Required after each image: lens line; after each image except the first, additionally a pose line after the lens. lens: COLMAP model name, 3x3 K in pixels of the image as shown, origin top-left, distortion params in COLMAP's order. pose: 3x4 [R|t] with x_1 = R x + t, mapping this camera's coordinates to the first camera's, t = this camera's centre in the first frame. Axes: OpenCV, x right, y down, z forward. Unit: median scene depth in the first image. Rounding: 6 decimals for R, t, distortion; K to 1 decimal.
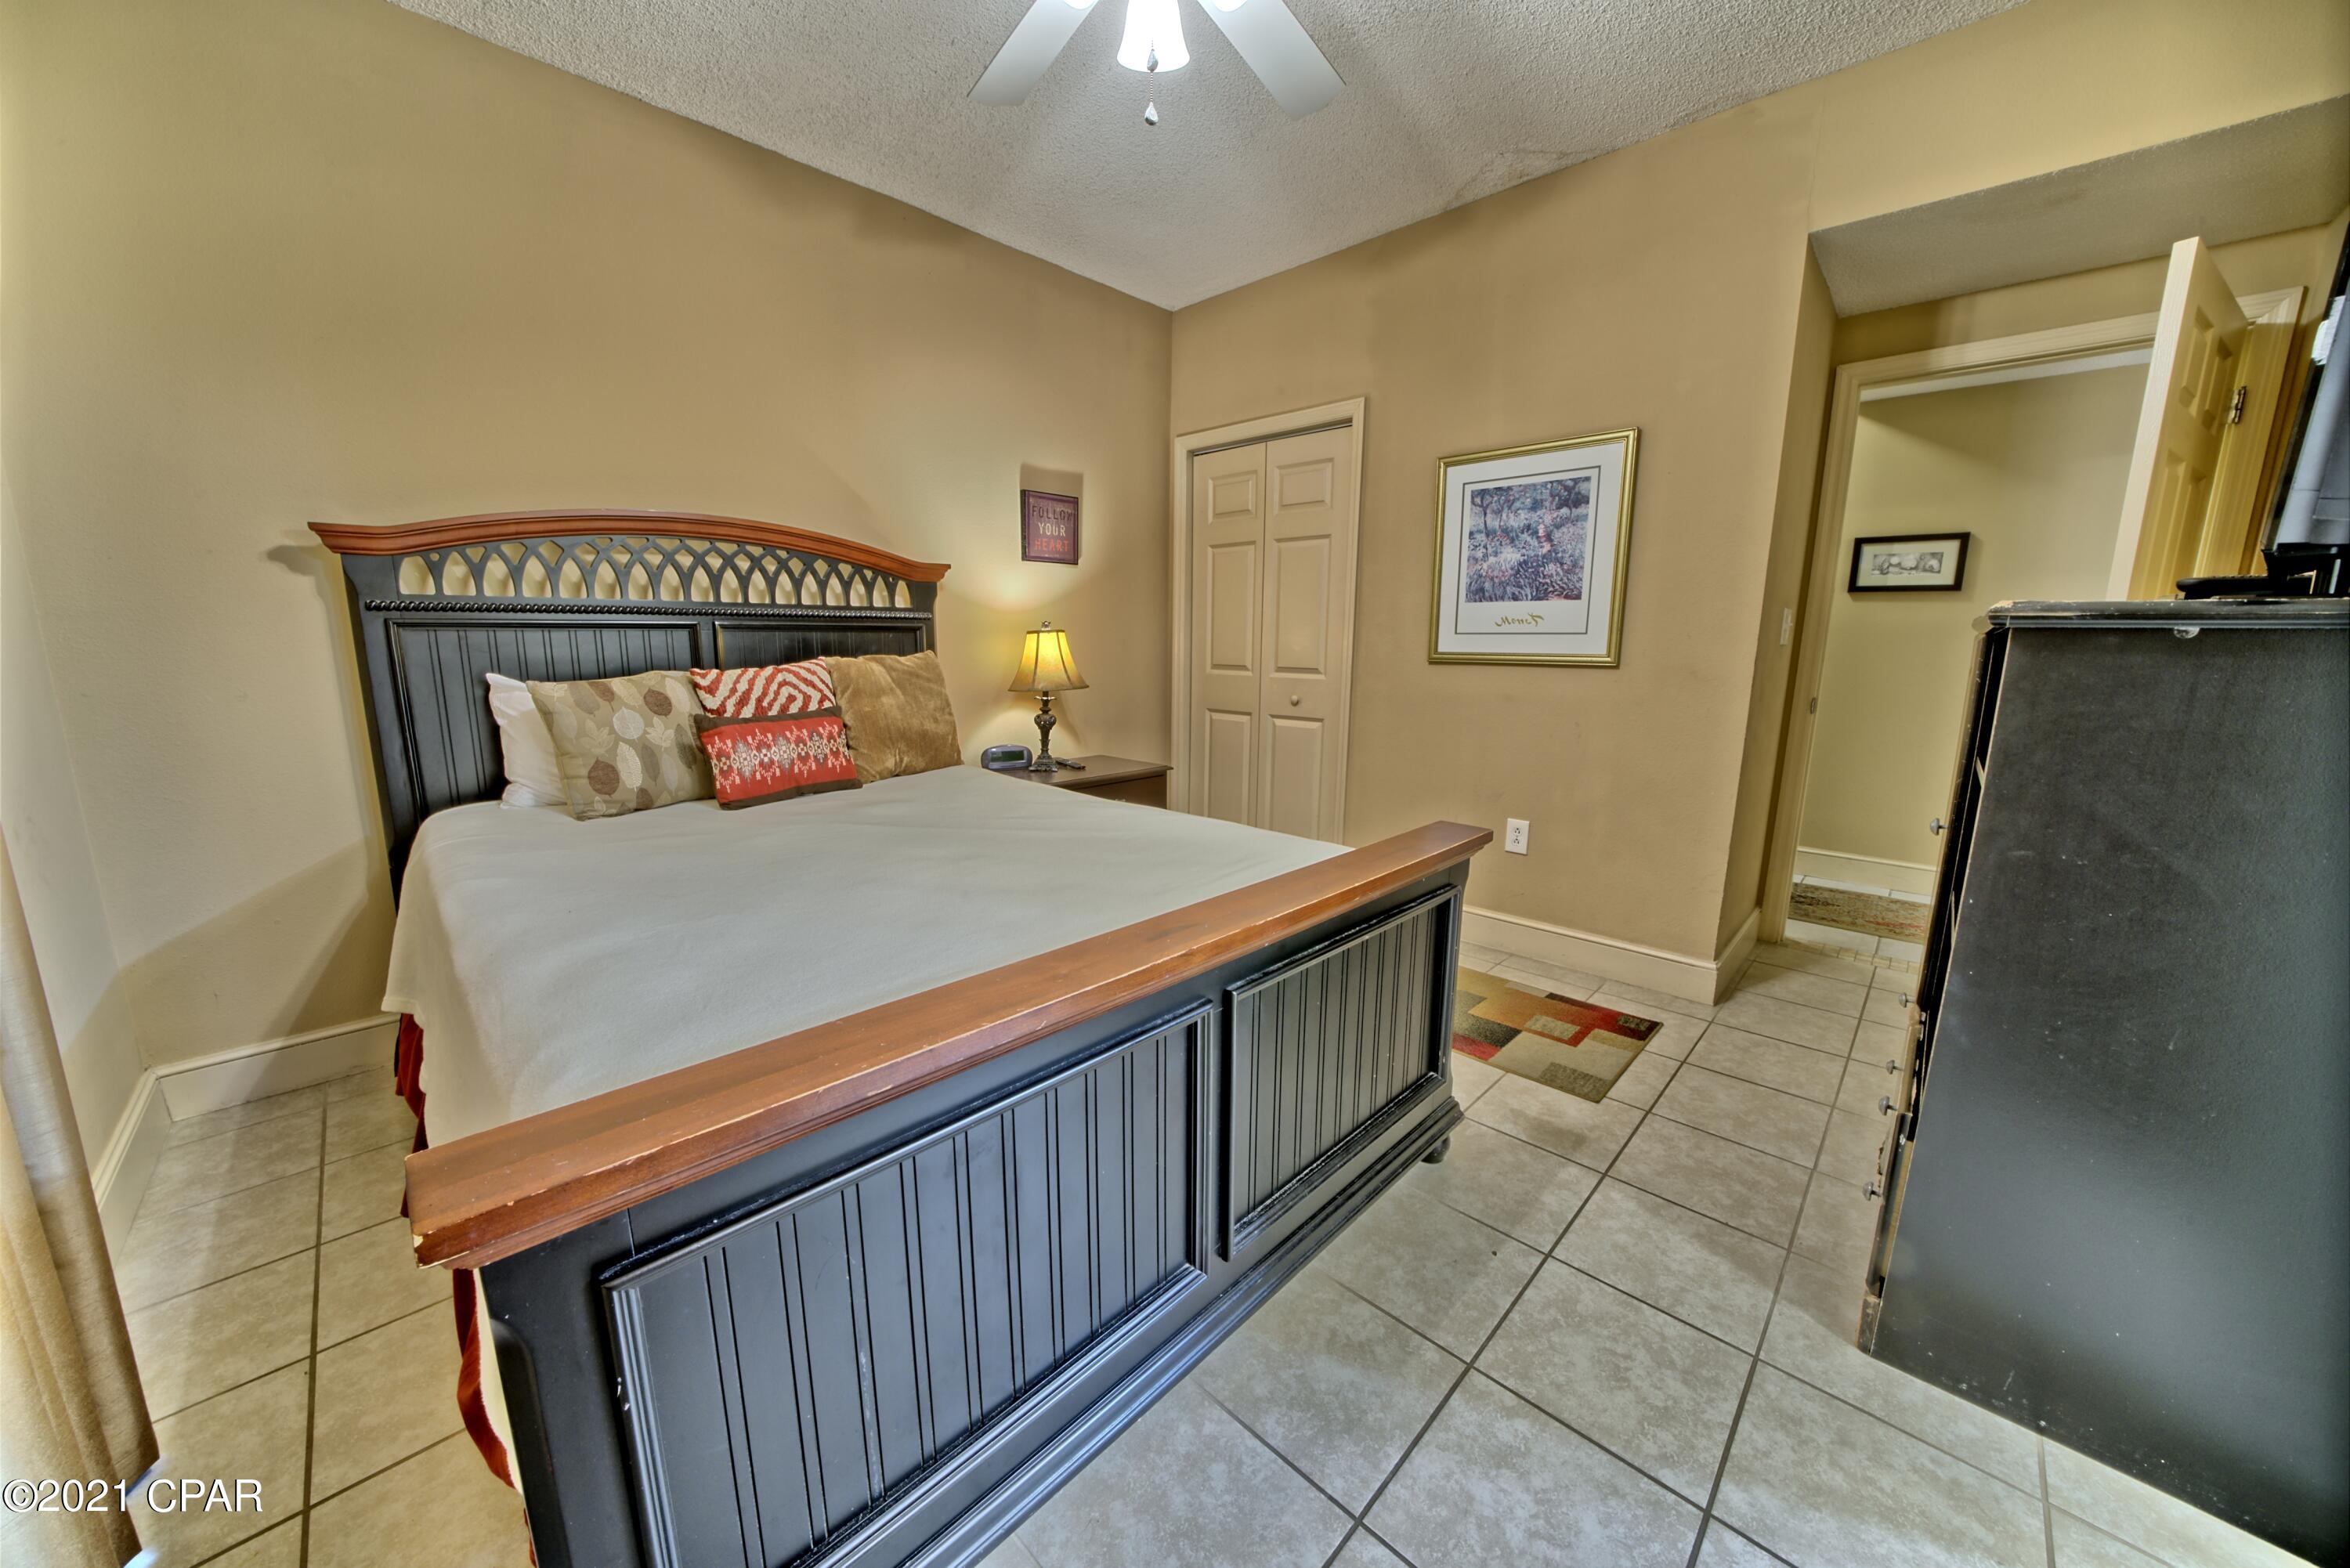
lens RADIAL K [[812.3, 0, 1169.5], [0, 812.3, 781.8], [0, 0, 1]] dist [-0.021276, 0.000231]
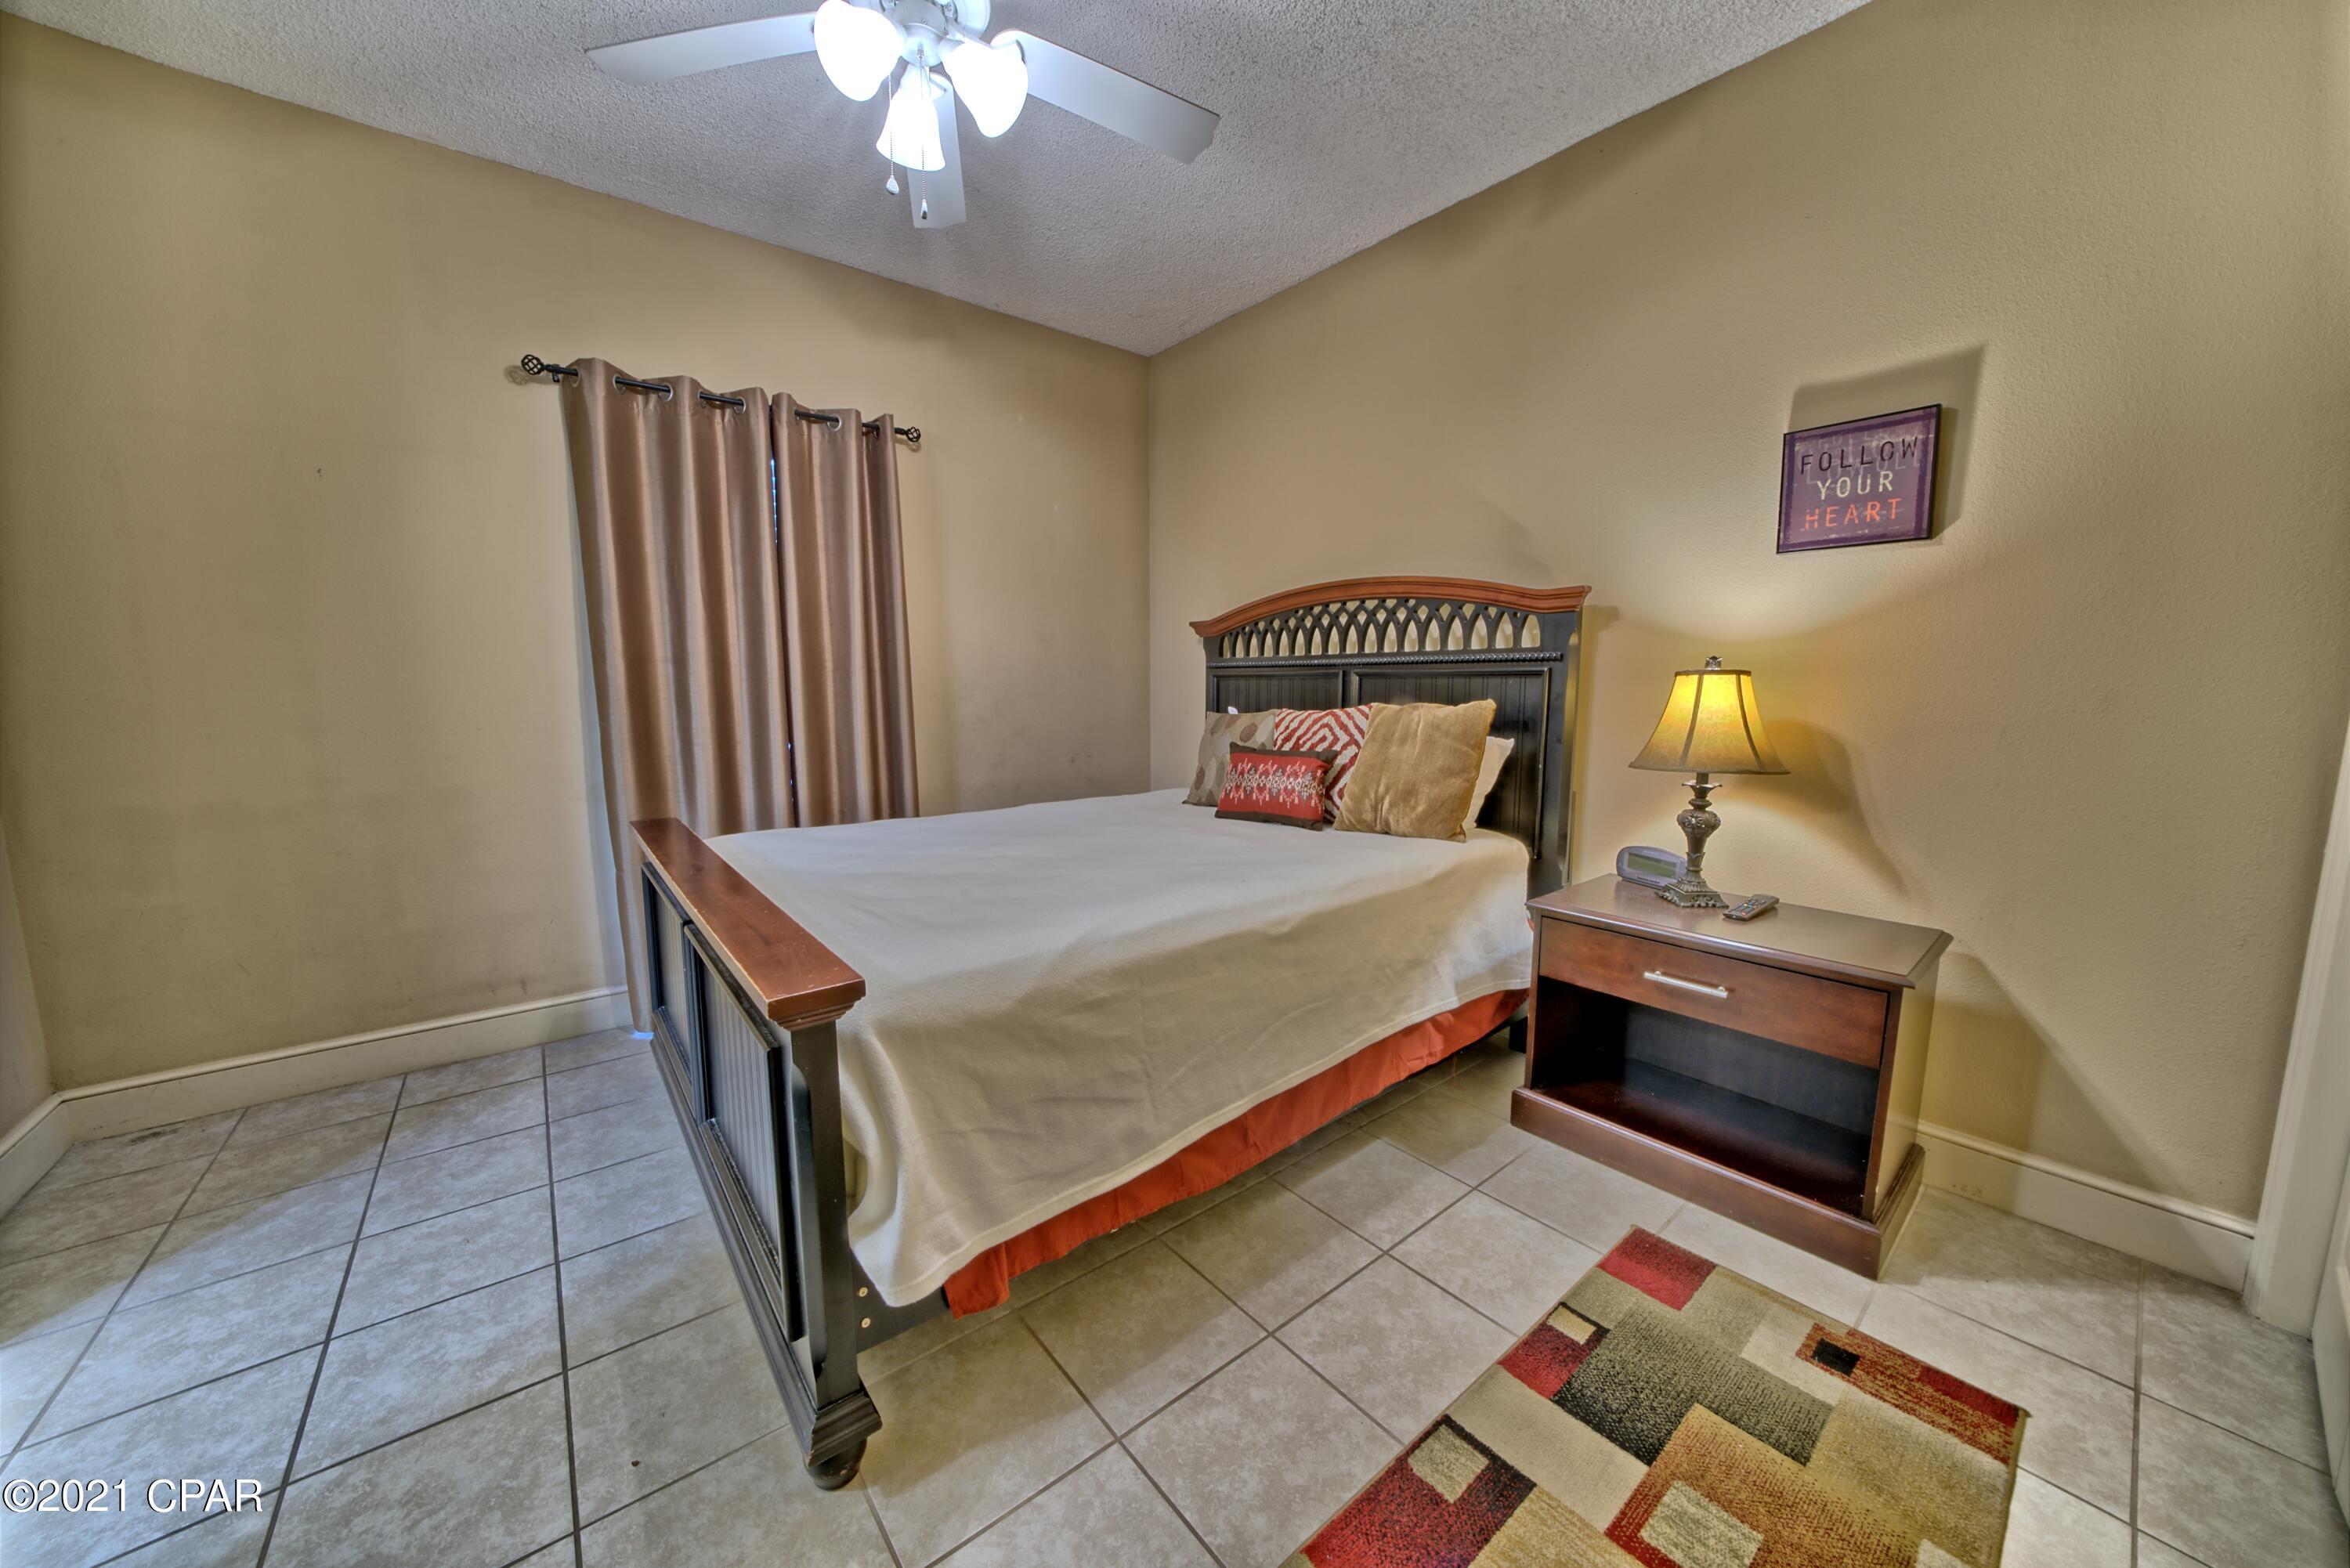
lens RADIAL K [[801.3, 0, 1171.9], [0, 801.3, 781.5], [0, 0, 1]] dist [-0.021870, 0.000048]
pose [[-0.108840, 0.114051, -0.987495, 0.625254], [-0.170771, 0.976483, 0.131601, -0.152718], [0.979281, 0.182959, -0.086804, 0.891516]]
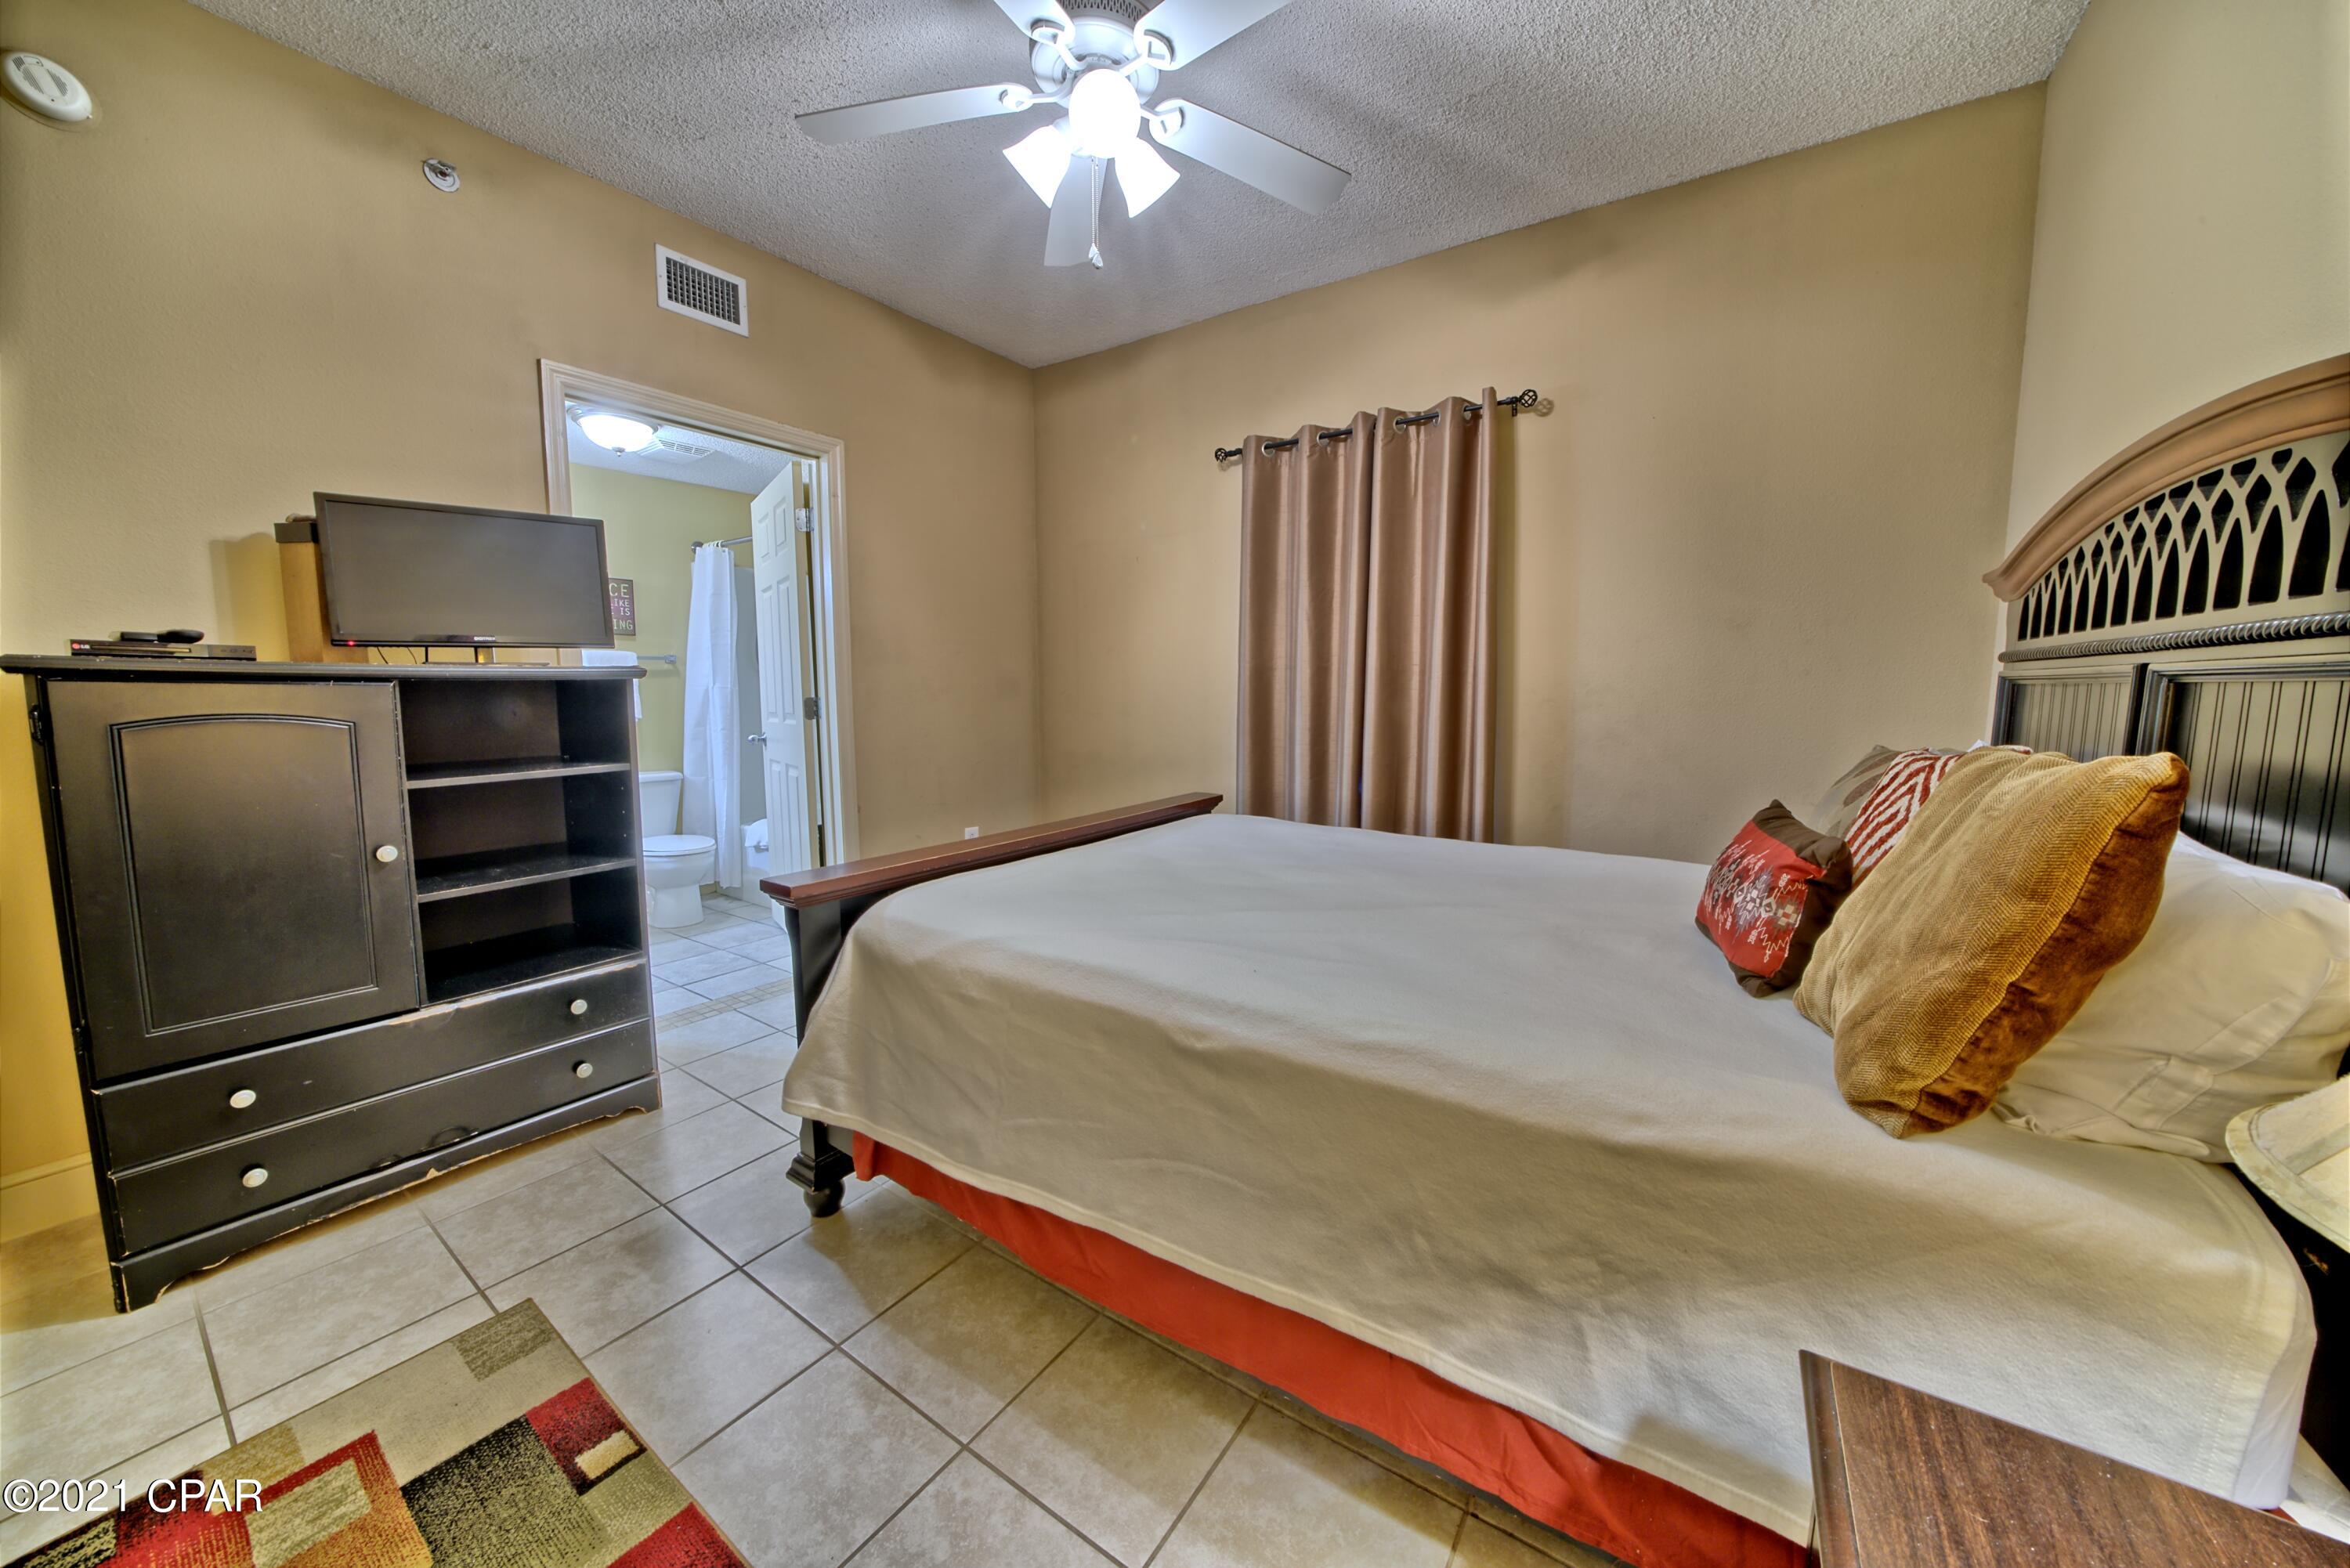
lens RADIAL K [[817.8, 0, 1170.4], [0, 817.8, 787.0], [0, 0, 1]] dist [-0.015882, 0.000444]
pose [[-0.982271, 0.014714, -0.186890, 0.062324], [-0.040546, 0.956645, 0.288420, -0.245646], [0.183031, 0.290884, -0.939088, 1.361356]]
